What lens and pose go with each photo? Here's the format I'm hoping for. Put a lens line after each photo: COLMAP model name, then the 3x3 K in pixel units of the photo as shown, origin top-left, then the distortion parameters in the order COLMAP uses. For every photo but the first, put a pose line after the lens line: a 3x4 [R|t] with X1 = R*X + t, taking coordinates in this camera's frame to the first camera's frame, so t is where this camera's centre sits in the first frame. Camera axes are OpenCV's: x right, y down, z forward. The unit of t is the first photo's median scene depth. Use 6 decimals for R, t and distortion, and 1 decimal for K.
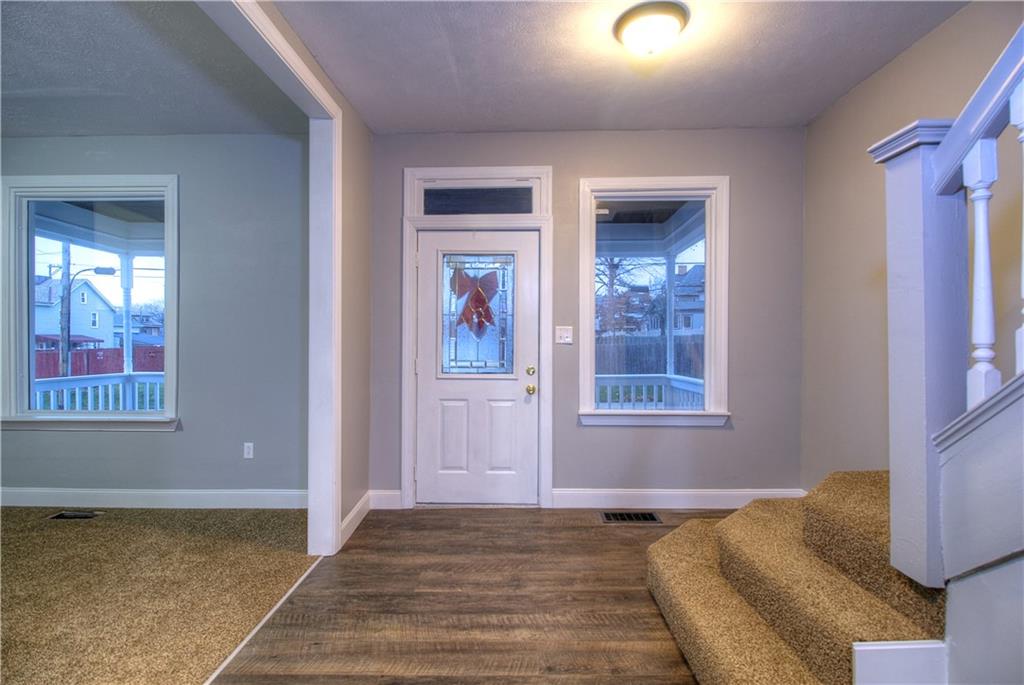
lens RADIAL K [[480.8, 0, 512.0], [0, 480.8, 342.5], [0, 0, 1]] dist [0.003023, -0.013602]
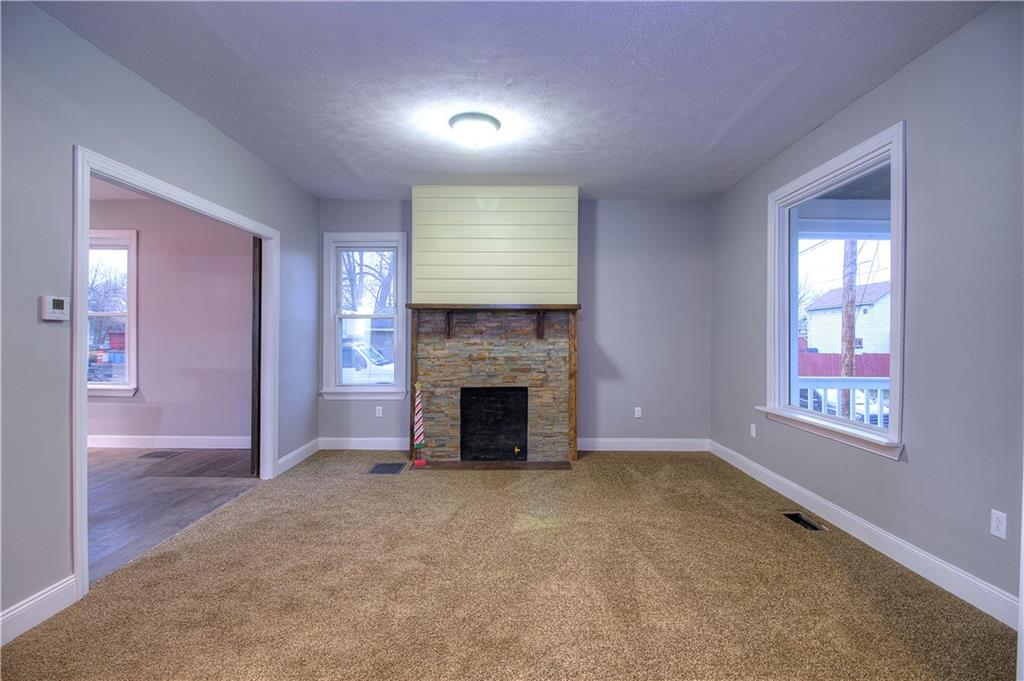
lens RADIAL K [[476.0, 0, 512.5], [0, 476.0, 334.5], [0, 0, 1]] dist [-0.000369, -0.000118]
pose [[0.016219, -0.003972, -0.999861, 0.045323], [-0.006011, 0.999974, -0.004070, -0.008789], [0.999850, 0.006076, 0.016195, 0.393337]]
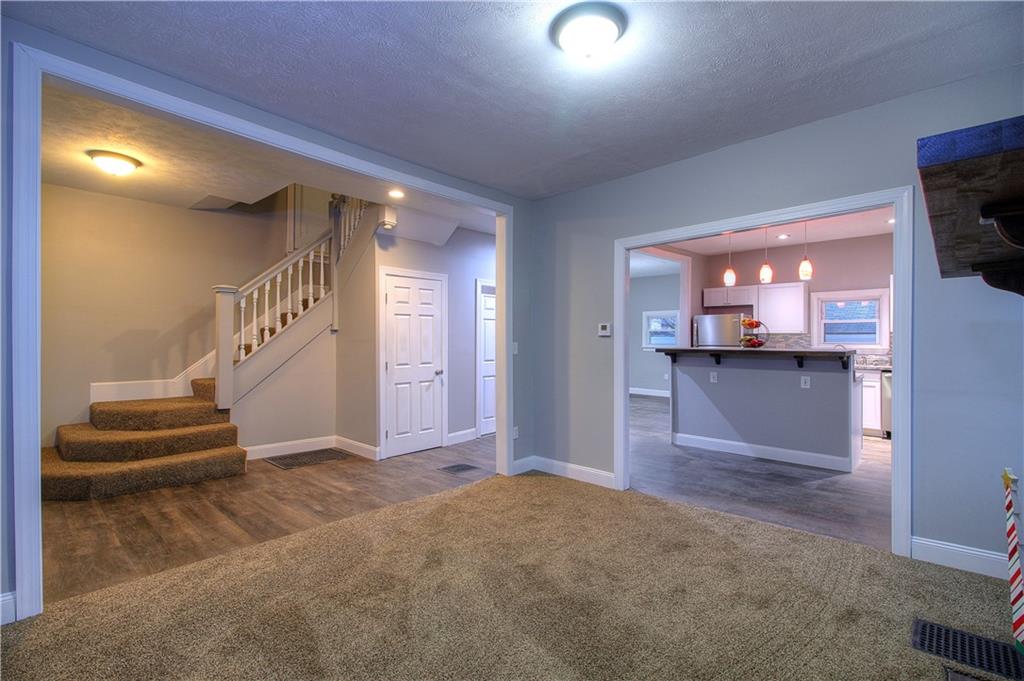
lens RADIAL K [[465.0, 0, 514.7], [0, 465.0, 335.2], [0, 0, 1]] dist [0.015775, -0.011193]
pose [[-0.749018, 0.004438, 0.662535, -1.264461], [-0.002229, 0.999955, -0.009219, -0.017305], [-0.662546, -0.008382, -0.748974, 0.875677]]
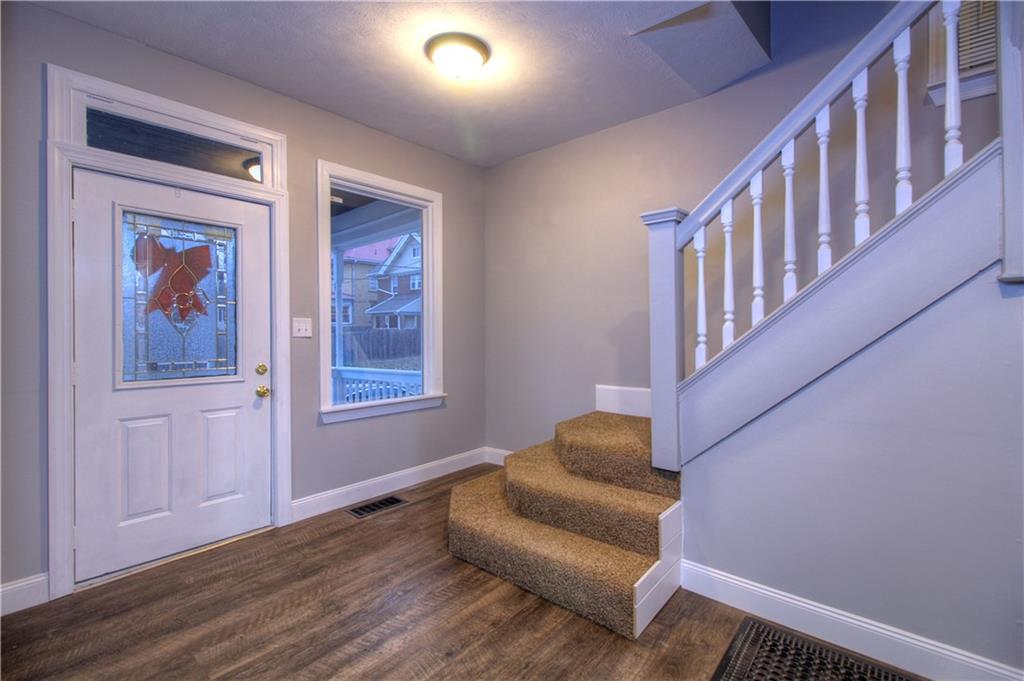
lens RADIAL K [[465.0, 0, 514.7], [0, 465.0, 335.2], [0, 0, 1]] dist [0.015775, -0.011193]
pose [[0.632519, -0.007361, 0.774510, -0.323352], [0.007624, 0.999966, 0.003277, -0.001283], [-0.774508, 0.003832, 0.632553, 0.139660]]
